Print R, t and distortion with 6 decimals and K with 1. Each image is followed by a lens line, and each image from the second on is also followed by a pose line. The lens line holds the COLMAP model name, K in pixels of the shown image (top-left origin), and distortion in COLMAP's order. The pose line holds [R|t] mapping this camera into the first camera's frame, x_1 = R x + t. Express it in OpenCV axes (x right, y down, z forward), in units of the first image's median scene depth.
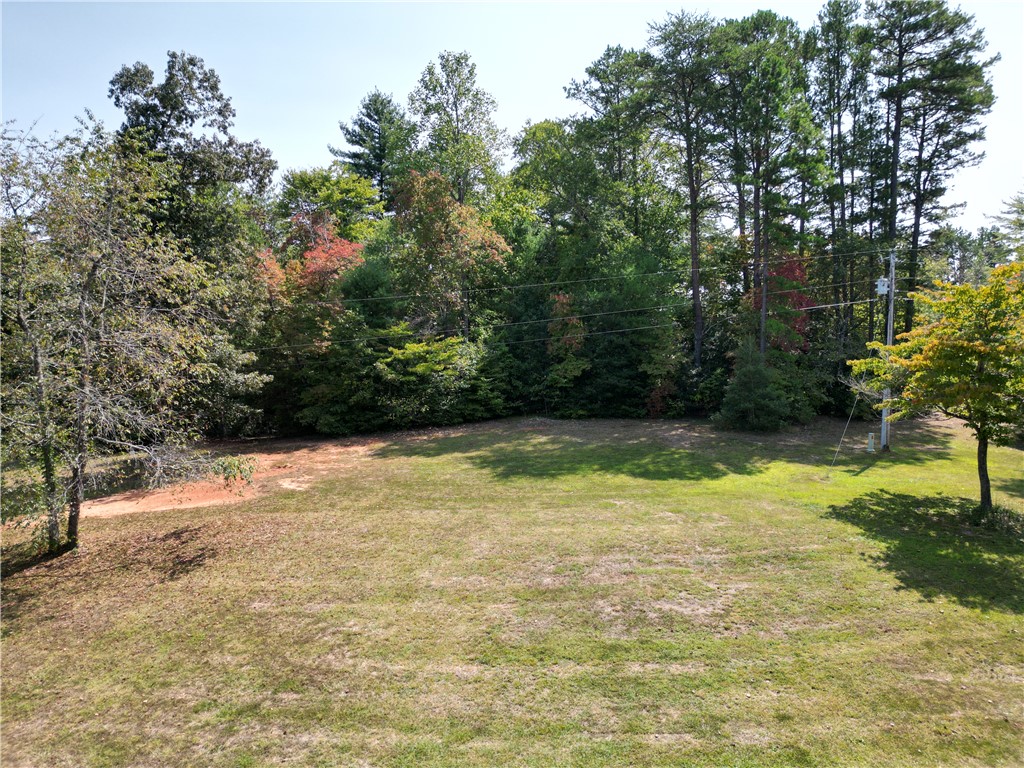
lens RADIAL K [[715.6, 0, 513.6], [0, 715.6, 384.1], [0, 0, 1]] dist [0.040410, -0.032584]
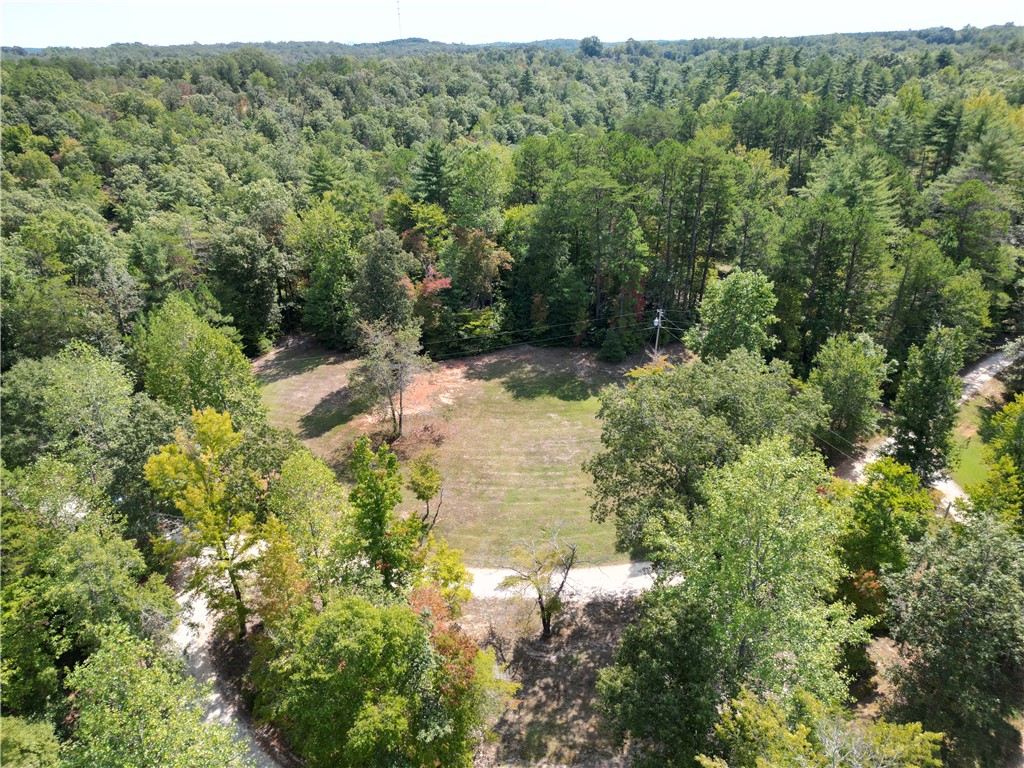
lens RADIAL K [[715.6, 0, 512.1], [0, 715.6, 384.3], [0, 0, 1]] dist [0.040410, -0.032584]
pose [[0.999445, -0.013986, 0.030229, -0.109067], [0.000599, 0.914961, 0.403543, -0.999218], [-0.033303, -0.403301, 0.914461, -1.512556]]
